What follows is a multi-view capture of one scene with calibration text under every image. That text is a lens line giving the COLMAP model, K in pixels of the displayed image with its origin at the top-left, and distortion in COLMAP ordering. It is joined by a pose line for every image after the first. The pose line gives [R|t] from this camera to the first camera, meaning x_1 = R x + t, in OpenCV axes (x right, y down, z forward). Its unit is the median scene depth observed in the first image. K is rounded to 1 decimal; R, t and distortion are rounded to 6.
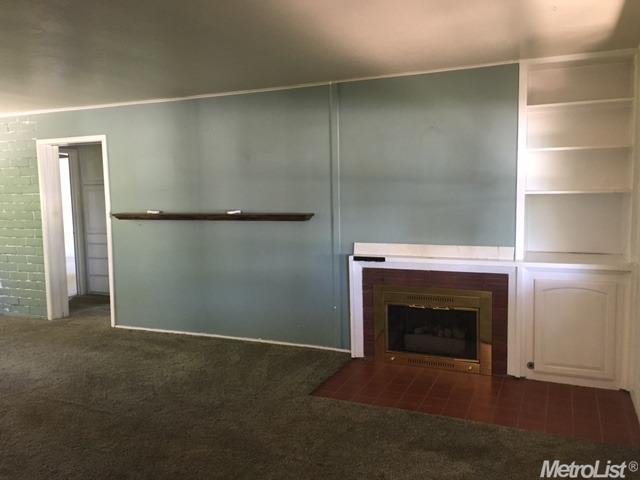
lens RADIAL K [[543.5, 0, 320.5], [0, 543.5, 238.9], [0, 0, 1]] dist [0.062983, -0.002408]
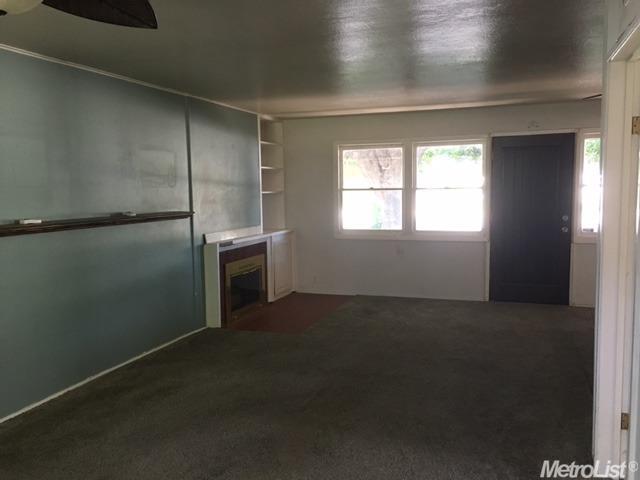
lens RADIAL K [[543.5, 0, 320.5], [0, 543.5, 238.9], [0, 0, 1]] dist [0.062983, -0.002408]
pose [[-0.057599, -0.070235, 0.995866, -1.207618], [0.125667, 0.989078, 0.077025, -0.044640], [-0.990399, 0.129584, -0.048144, 0.854456]]
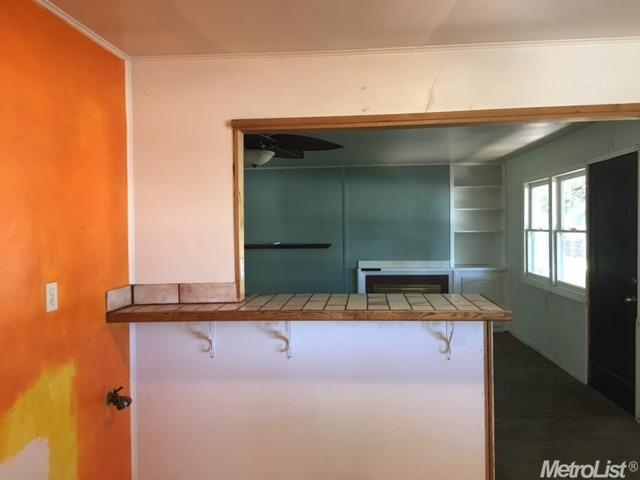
lens RADIAL K [[543.5, 0, 320.5], [0, 543.5, 238.9], [0, 0, 1]] dist [0.062983, -0.002408]
pose [[0.946082, 0.008596, 0.323812, -0.622074], [0.022299, 0.995548, -0.091578, 0.095172], [-0.323158, 0.093861, 0.941679, -0.571288]]
